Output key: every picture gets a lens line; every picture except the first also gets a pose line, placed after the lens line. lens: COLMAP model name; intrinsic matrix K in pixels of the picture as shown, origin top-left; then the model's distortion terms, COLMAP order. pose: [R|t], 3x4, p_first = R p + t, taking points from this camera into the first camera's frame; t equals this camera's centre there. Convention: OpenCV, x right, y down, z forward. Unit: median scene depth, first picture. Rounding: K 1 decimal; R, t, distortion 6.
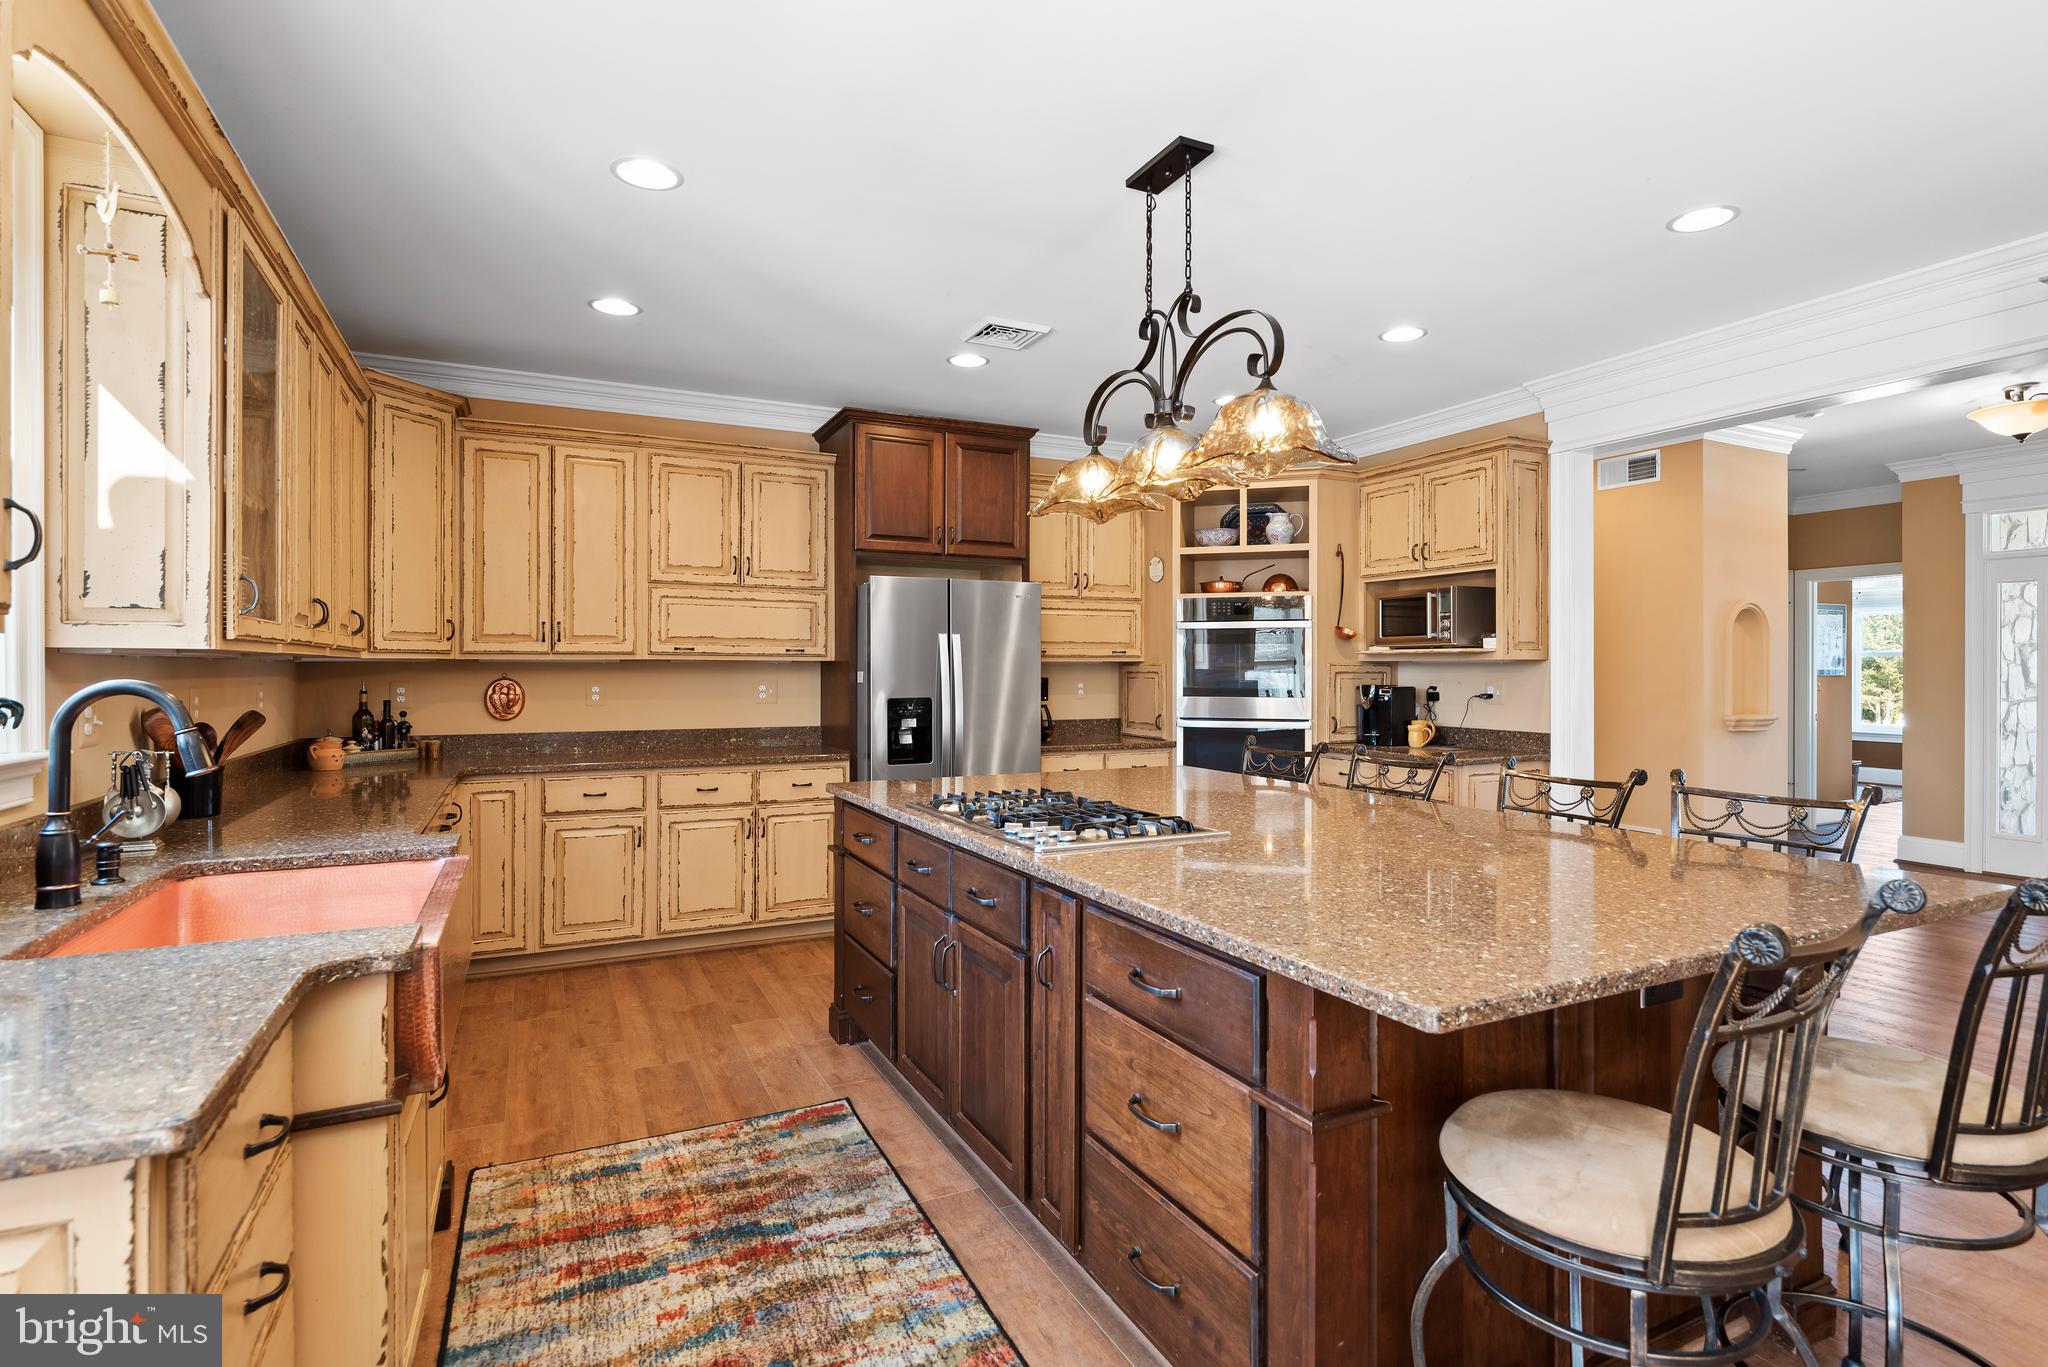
lens RADIAL K [[1025.0, 0, 1049.6], [0, 1025.0, 664.9], [0, 0, 1]] dist [0.002638, -0.000004]
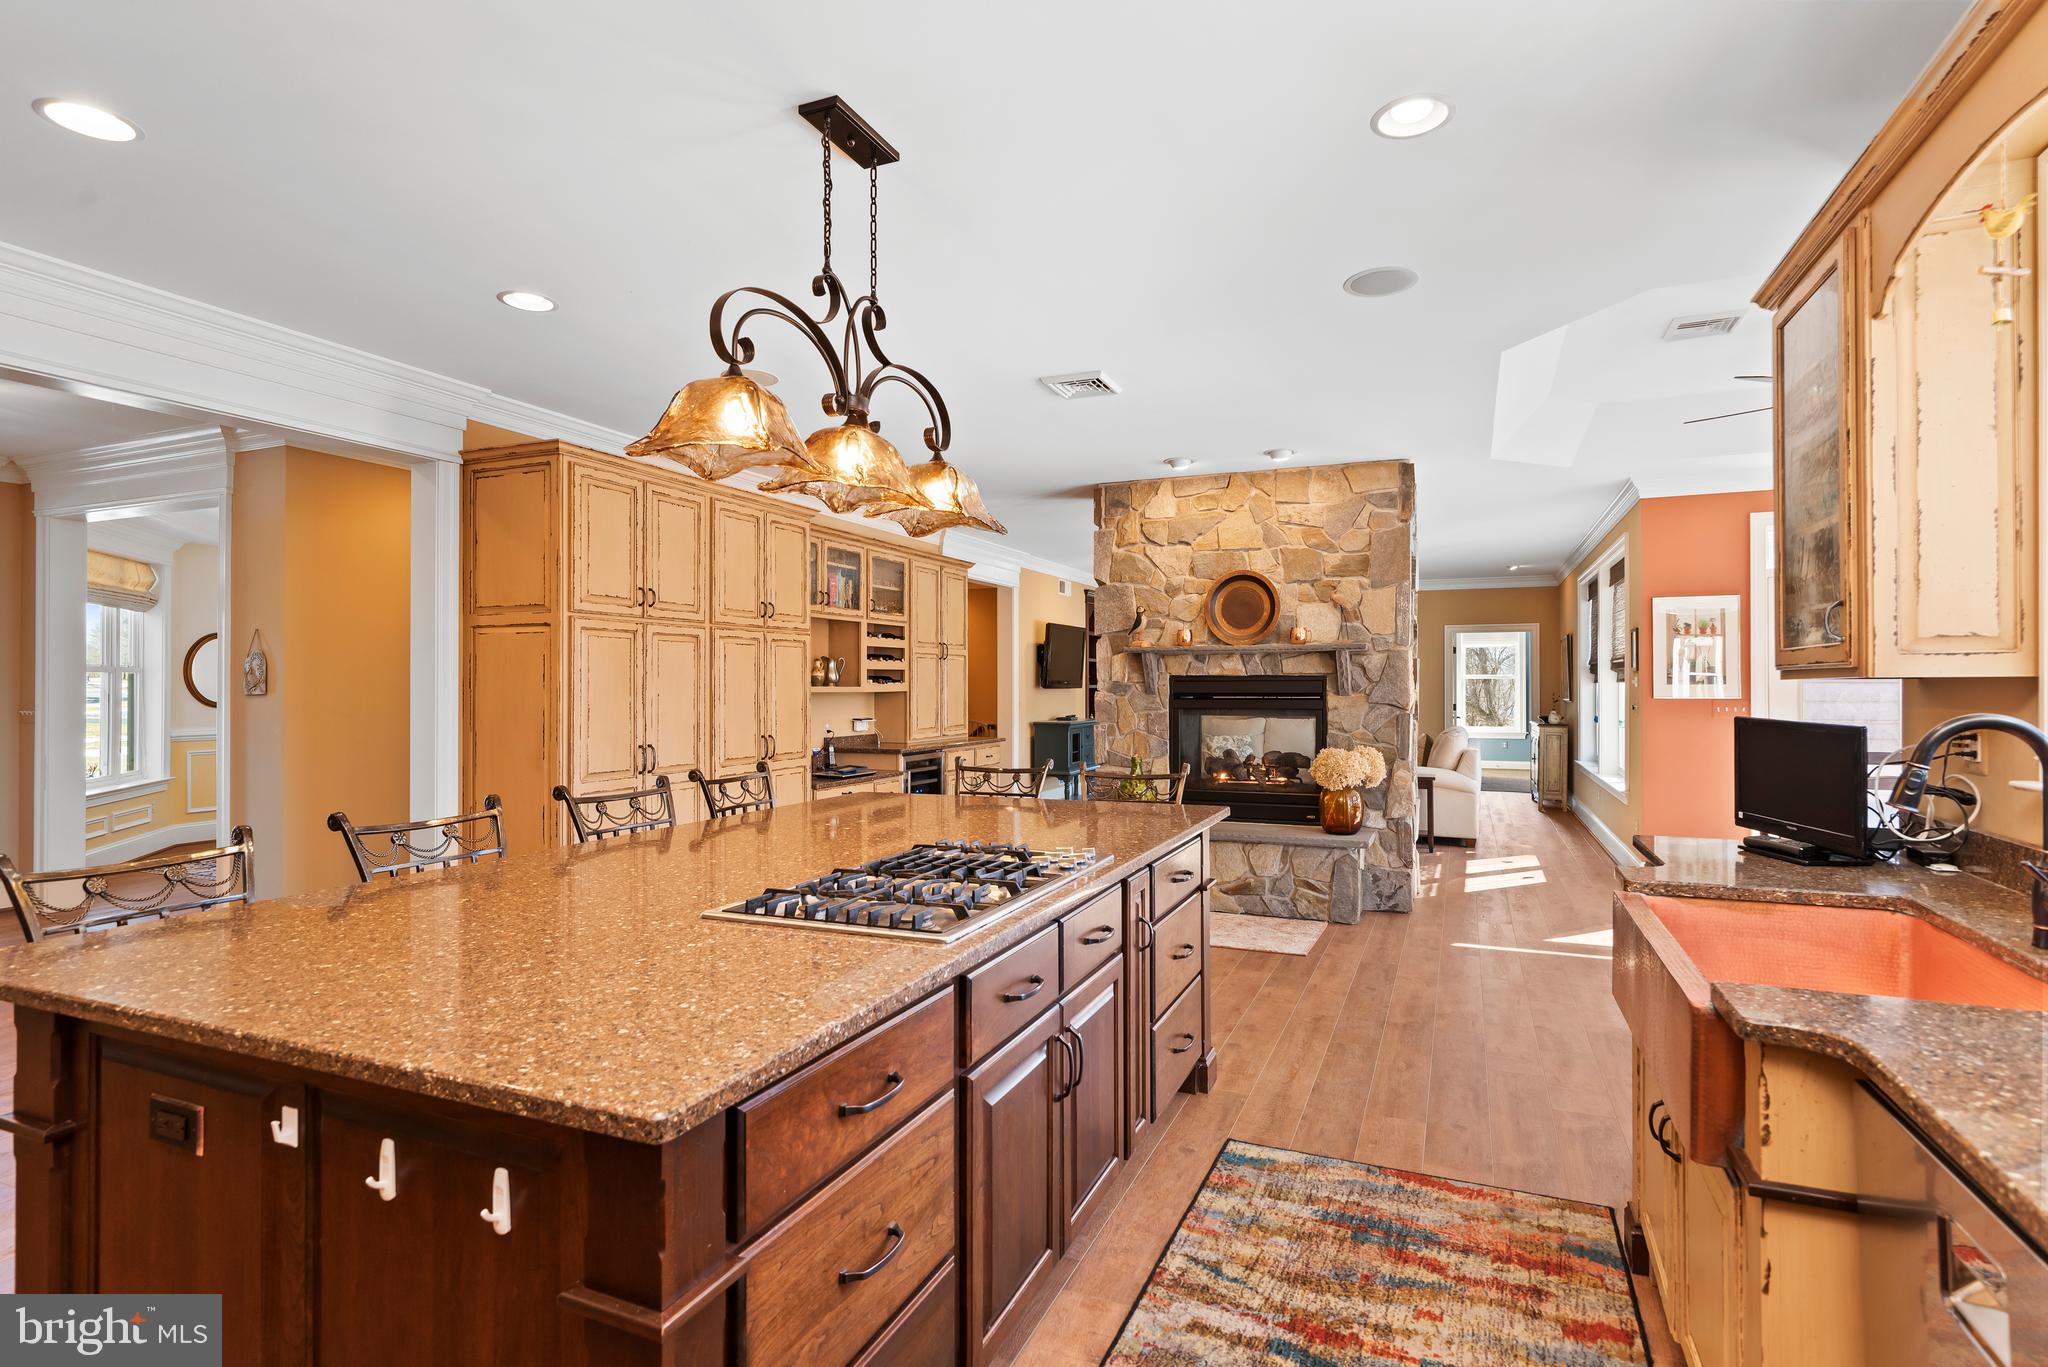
lens RADIAL K [[989.8, 0, 1053.6], [0, 989.8, 681.9], [0, 0, 1]] dist [-0.000384, 0.000105]
pose [[-0.653511, 0.006171, 0.756892, -0.420699], [-0.001943, 0.999950, -0.009830, -0.001943], [-0.756914, -0.007895, -0.653466, 0.927501]]
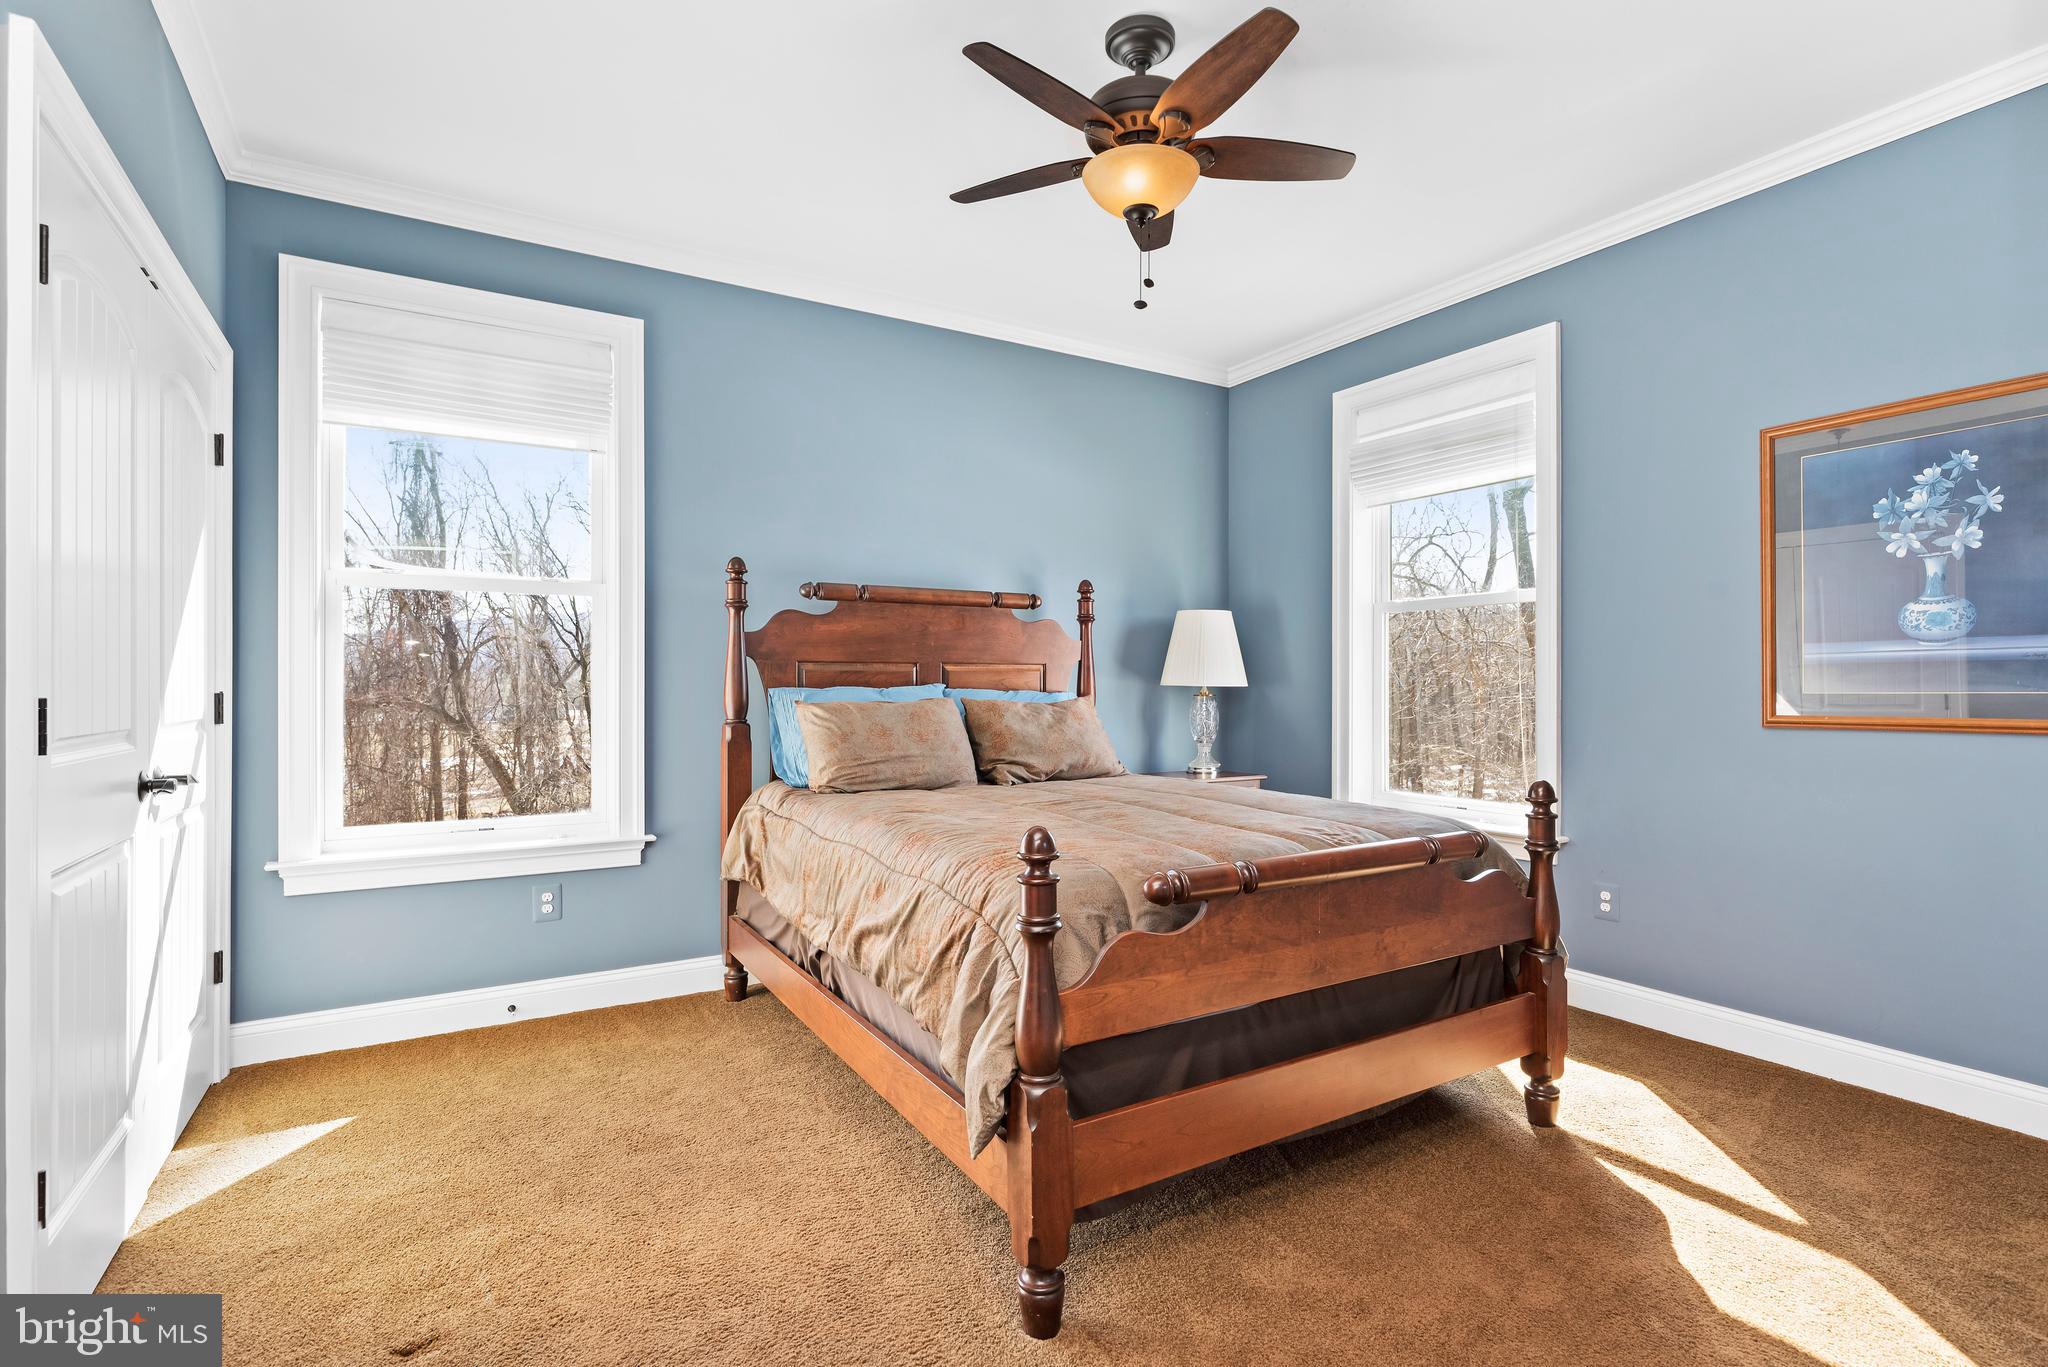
lens RADIAL K [[1004.8, 0, 1041.3], [0, 1004.8, 682.9], [0, 0, 1]] dist [0.002721, -0.000004]
pose [[-0.996626, 0.001592, -0.082065, 0.937153], [0.002296, 0.999961, -0.008479, 0.027753], [0.082048, -0.008639, -0.996591, -1.909698]]
